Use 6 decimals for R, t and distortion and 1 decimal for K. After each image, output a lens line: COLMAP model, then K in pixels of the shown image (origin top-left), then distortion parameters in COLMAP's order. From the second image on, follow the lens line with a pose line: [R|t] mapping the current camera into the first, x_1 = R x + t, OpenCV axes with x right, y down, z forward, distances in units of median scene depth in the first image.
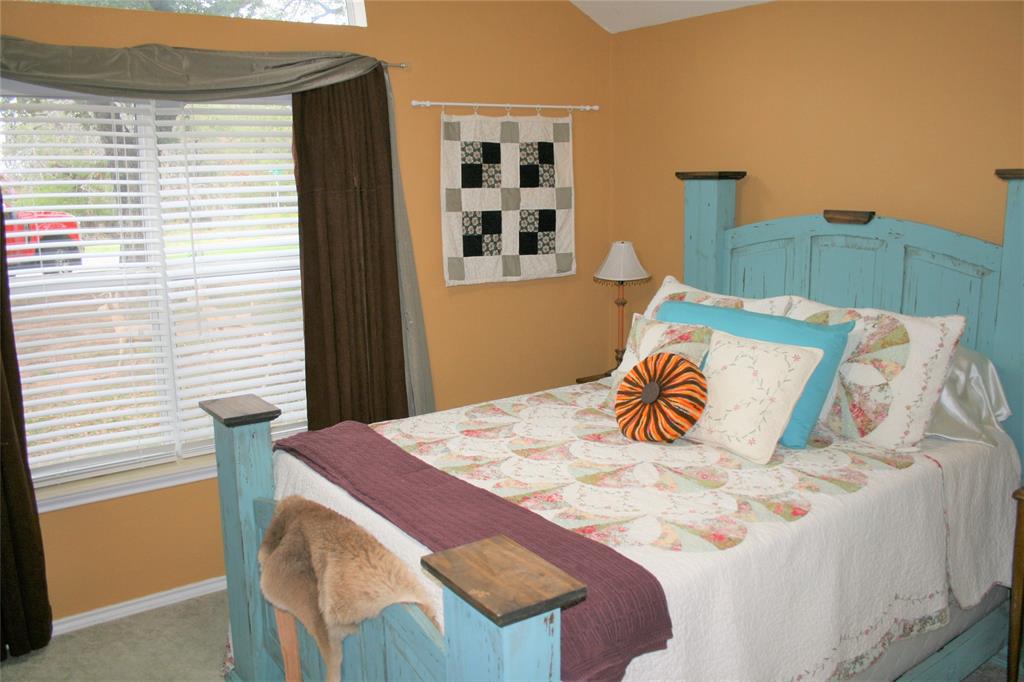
lens RADIAL K [[852.9, 0, 511.7], [0, 852.9, 344.1], [0, 0, 1]] dist [-0.153312, 0.128765]
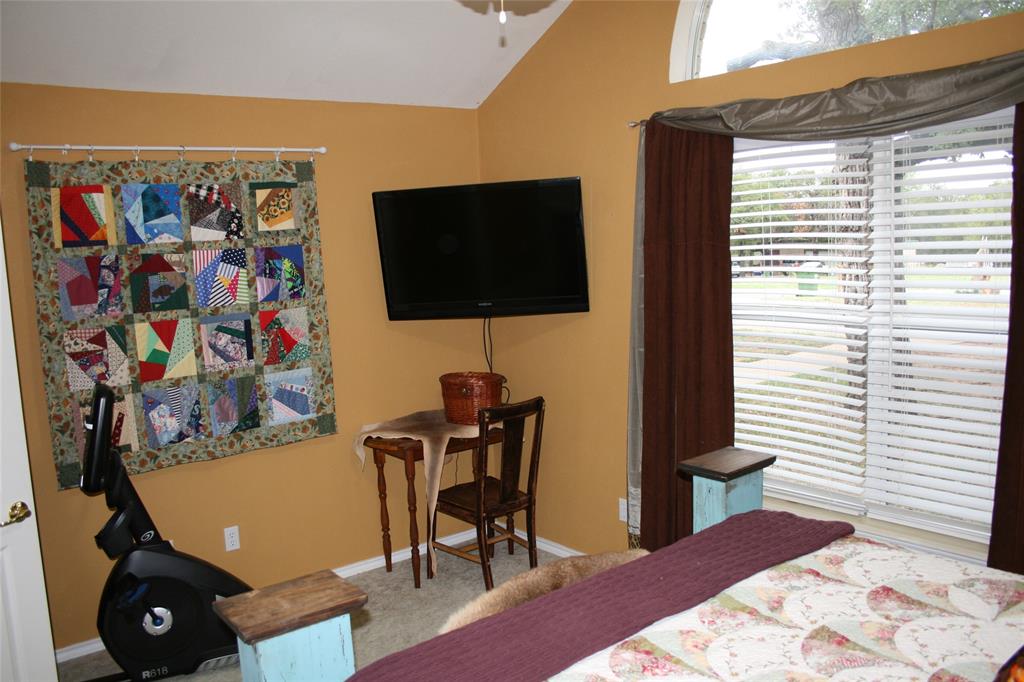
lens RADIAL K [[852.9, 0, 511.7], [0, 852.9, 344.1], [0, 0, 1]] dist [-0.153312, 0.128765]
pose [[0.057312, 0.136989, -0.988913, 0.598796], [-0.145199, 0.981153, 0.127499, -0.143295], [0.987741, 0.136282, 0.076122, 0.644909]]
